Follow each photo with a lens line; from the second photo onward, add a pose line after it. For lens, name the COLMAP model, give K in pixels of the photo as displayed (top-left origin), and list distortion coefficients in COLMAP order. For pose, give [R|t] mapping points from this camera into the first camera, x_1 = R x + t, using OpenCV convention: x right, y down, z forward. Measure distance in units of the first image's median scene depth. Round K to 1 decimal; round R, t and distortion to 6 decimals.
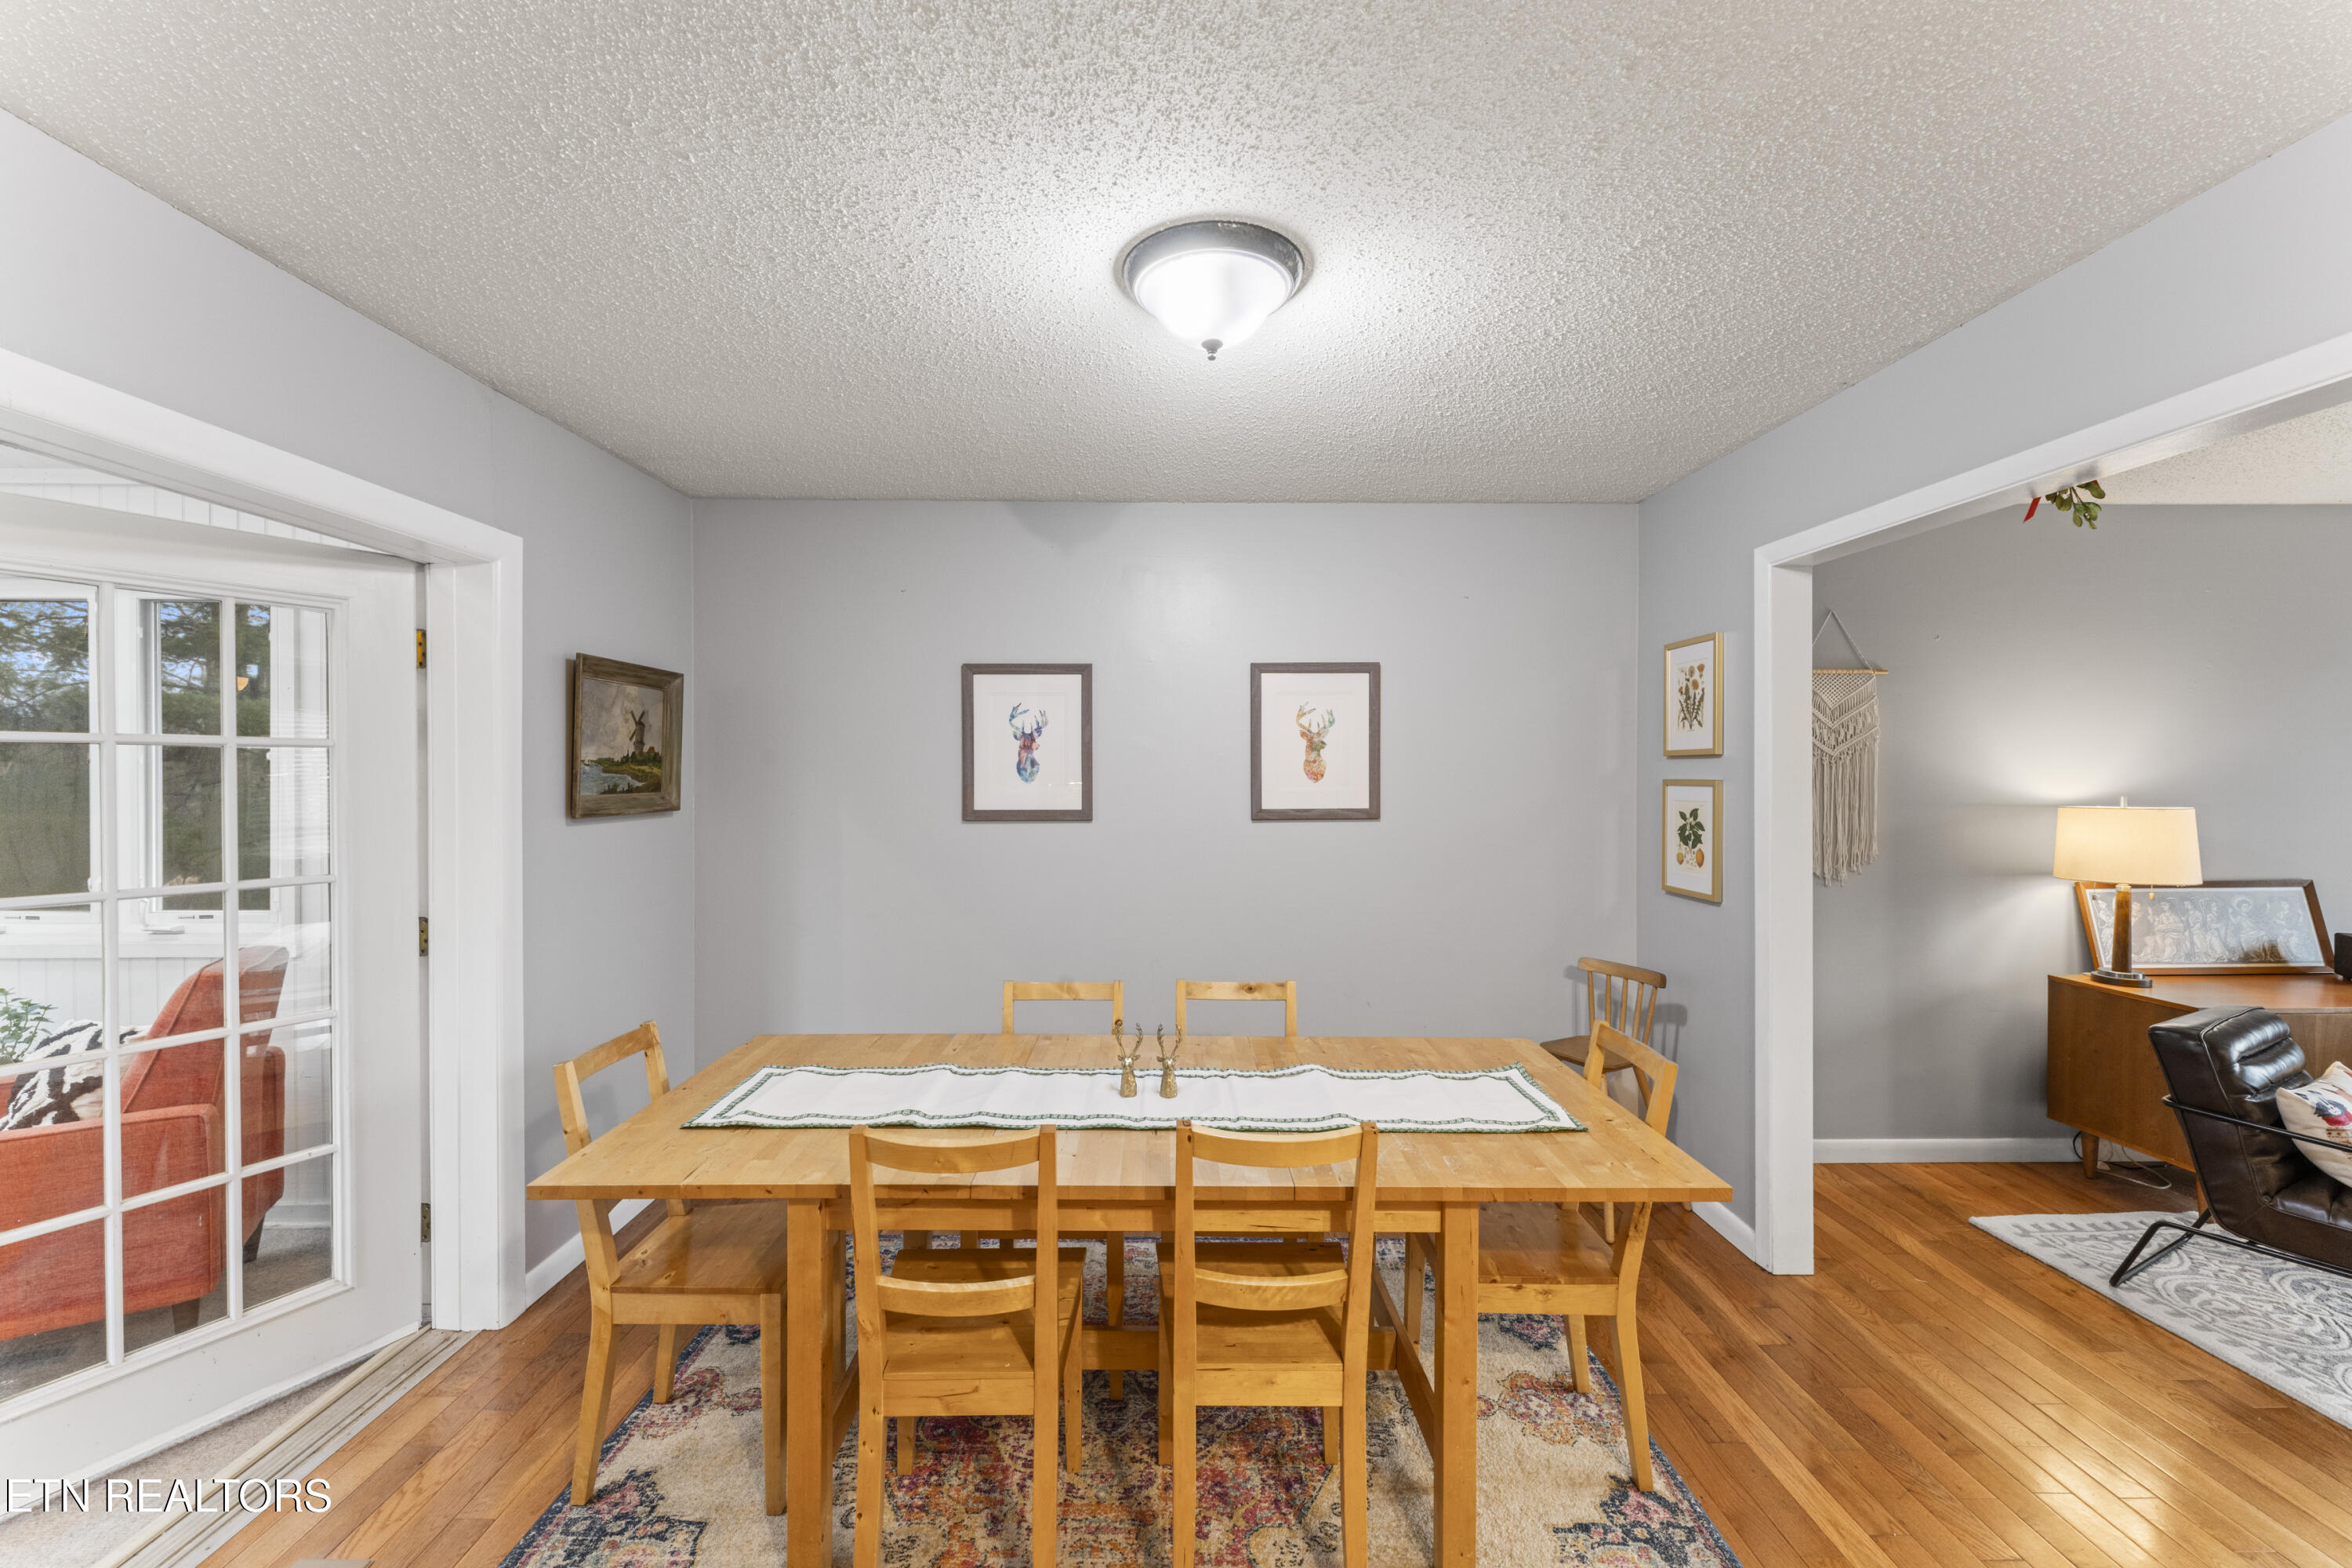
lens RADIAL K [[941.8, 0, 1176.0], [0, 941.8, 784.0], [0, 0, 1]] dist [-0.013552, -0.000134]
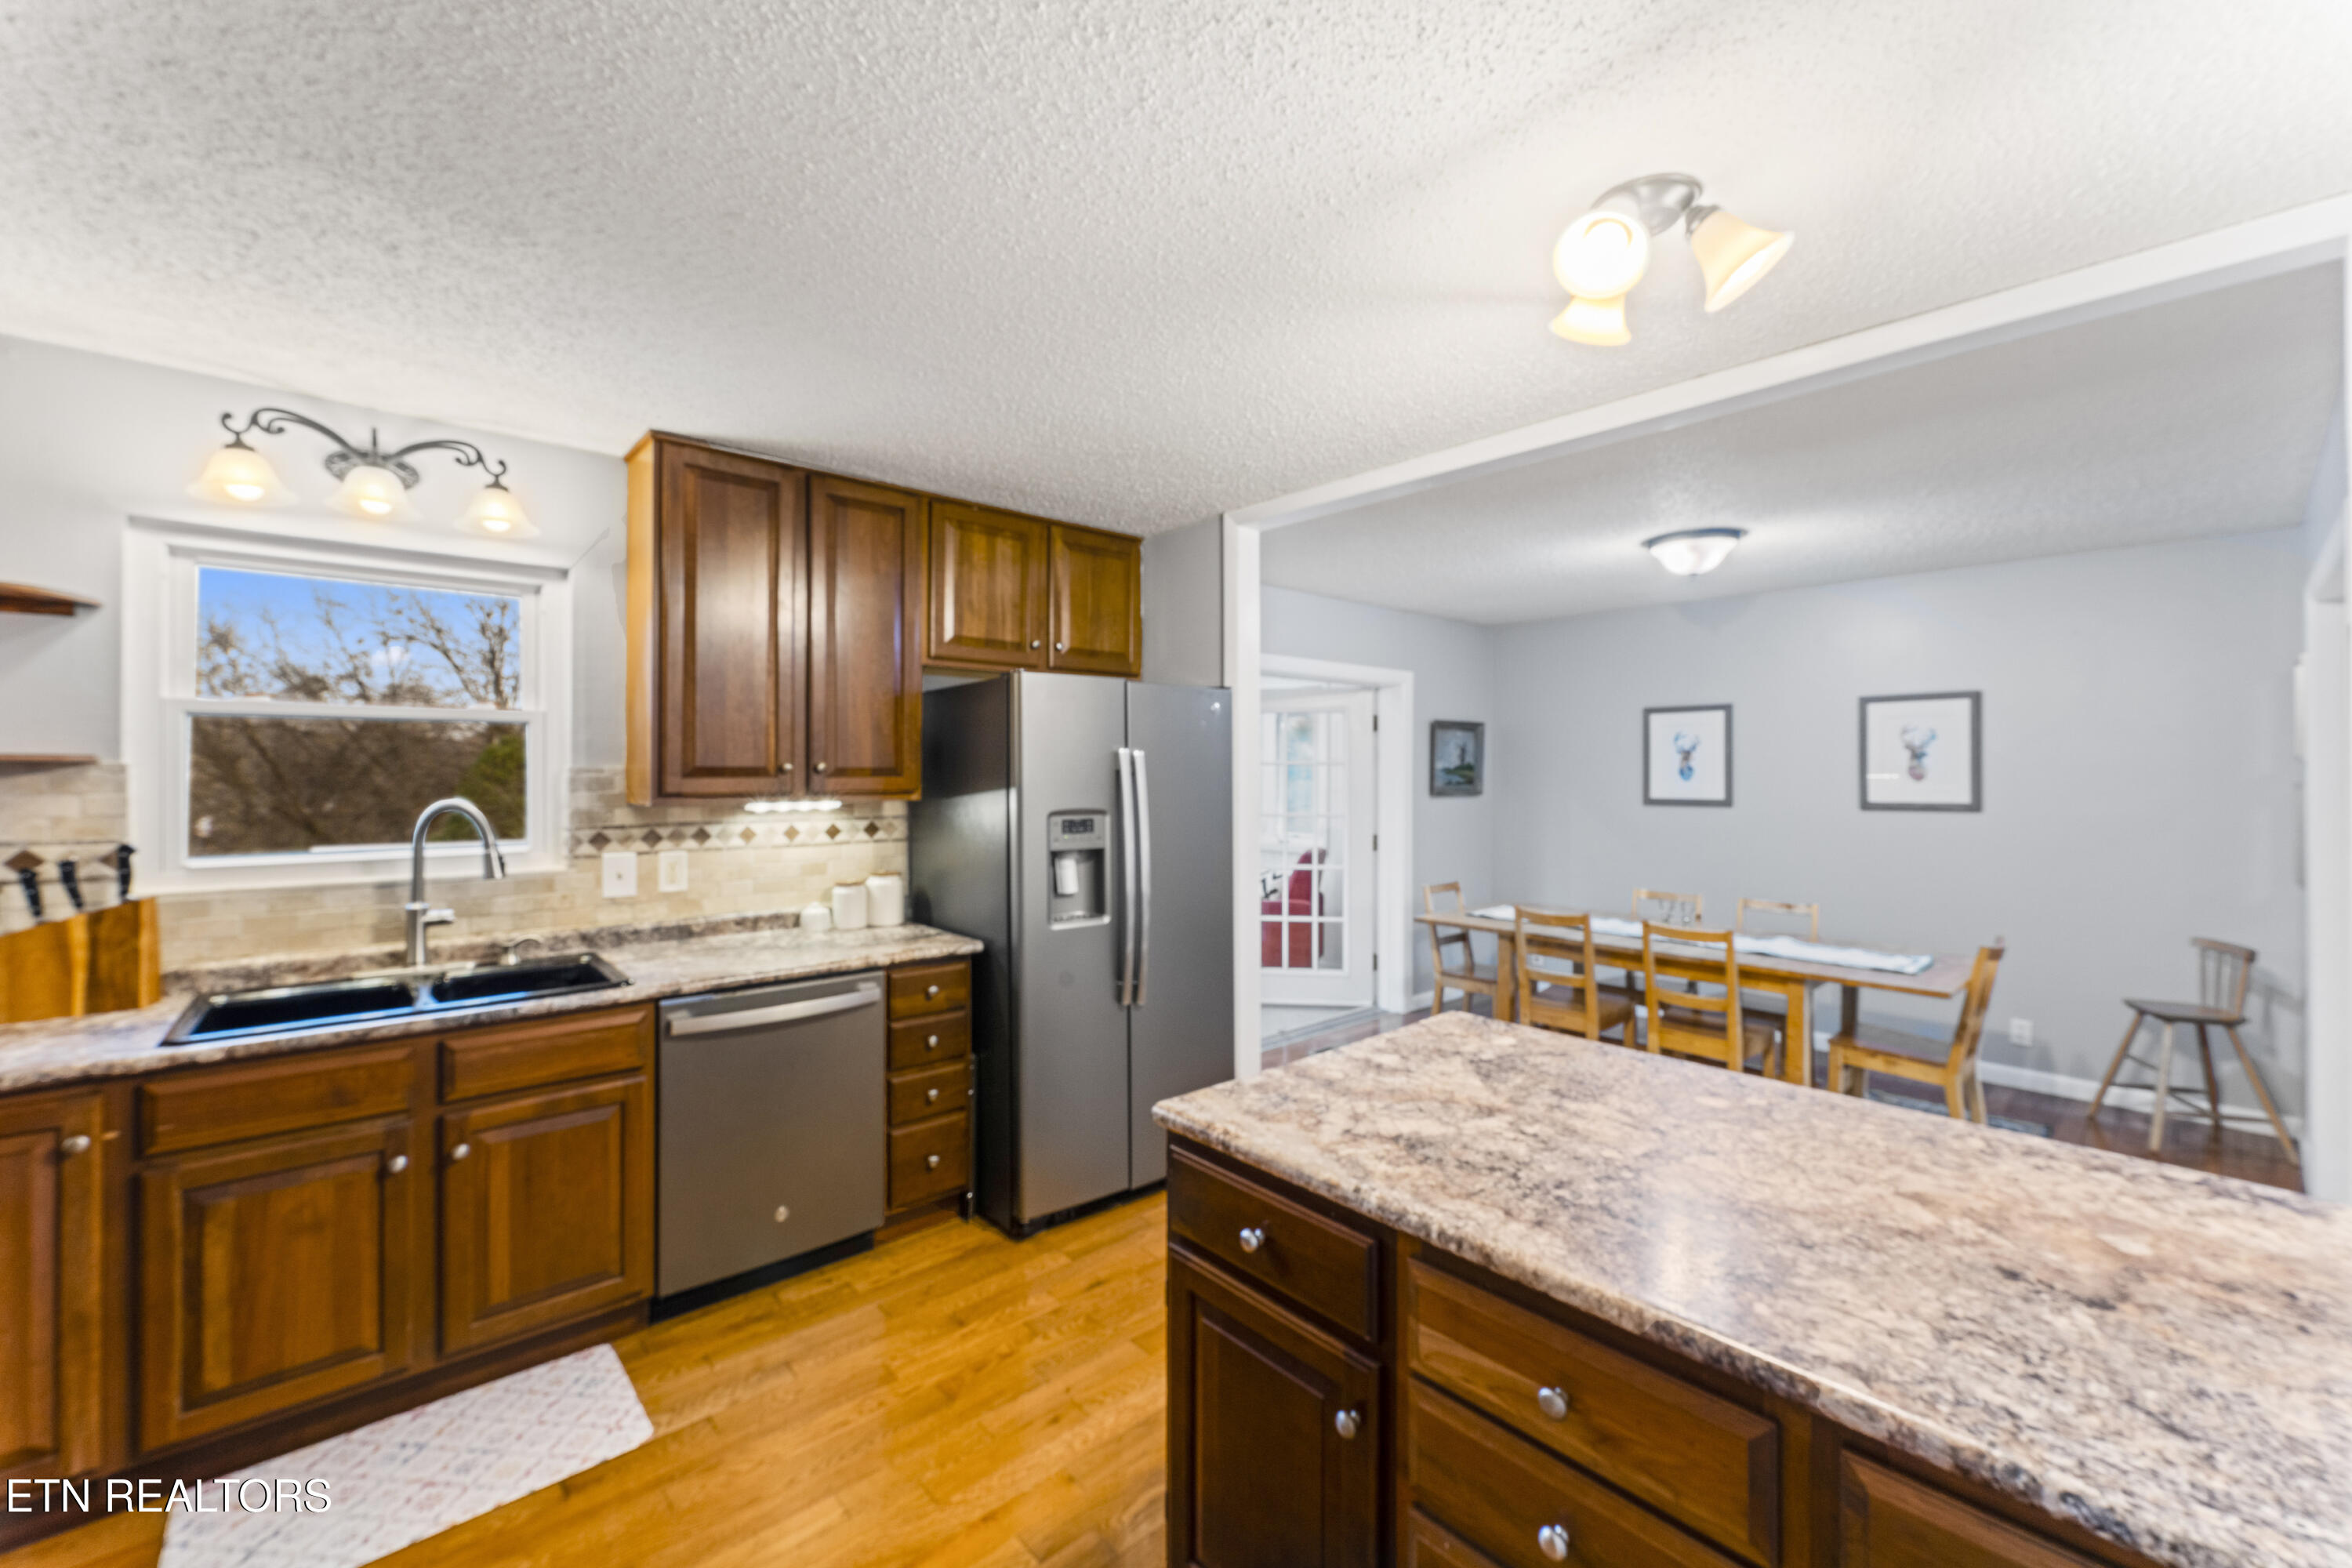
lens RADIAL K [[926.1, 0, 1167.1], [0, 926.1, 770.0], [0, 0, 1]] dist [-0.001993, 0.000237]
pose [[0.646779, -0.001879, -0.762675, 0.518181], [-0.009008, 0.999908, -0.010102, 0.003592], [0.762625, 0.013405, 0.646702, -0.745561]]
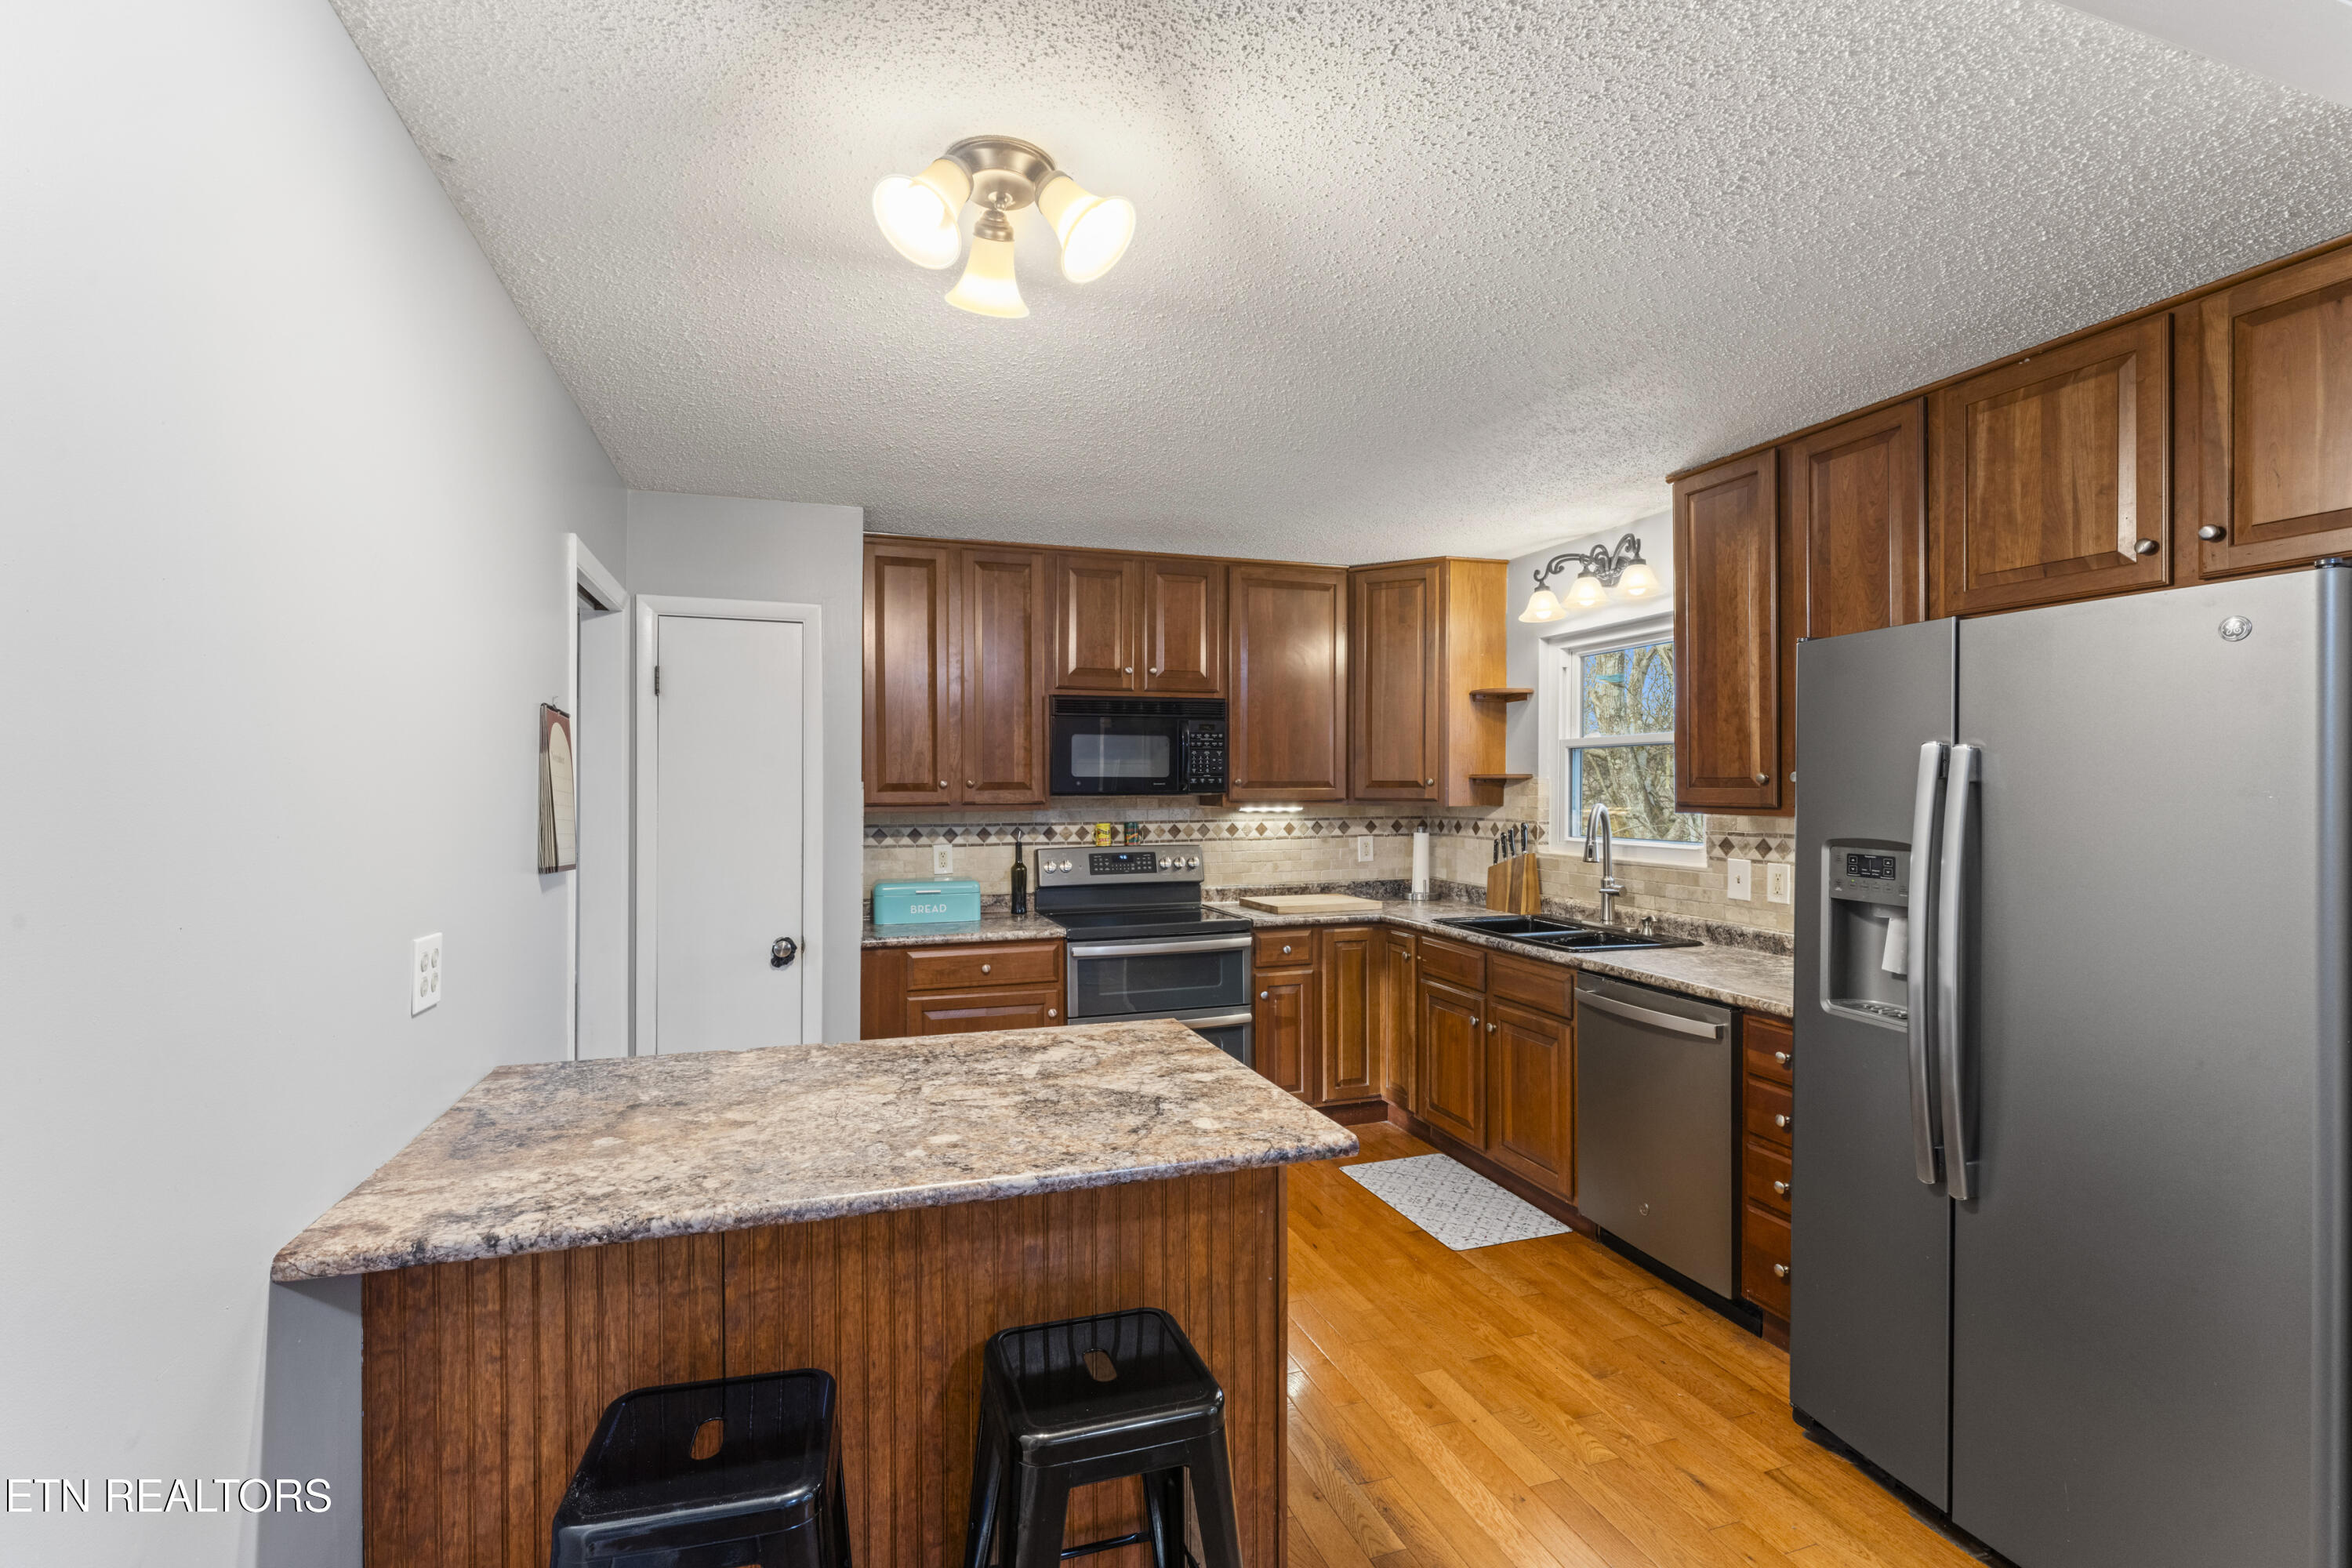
lens RADIAL K [[1063.5, 0, 1170.1], [0, 1063.5, 784.8], [0, 0, 1]] dist [-0.002122, -0.000687]
pose [[-0.953038, 0.000228, -0.302852, 0.381097], [-0.003167, 0.999938, 0.010718, -0.006954], [0.302835, 0.011174, -0.952977, 0.333434]]
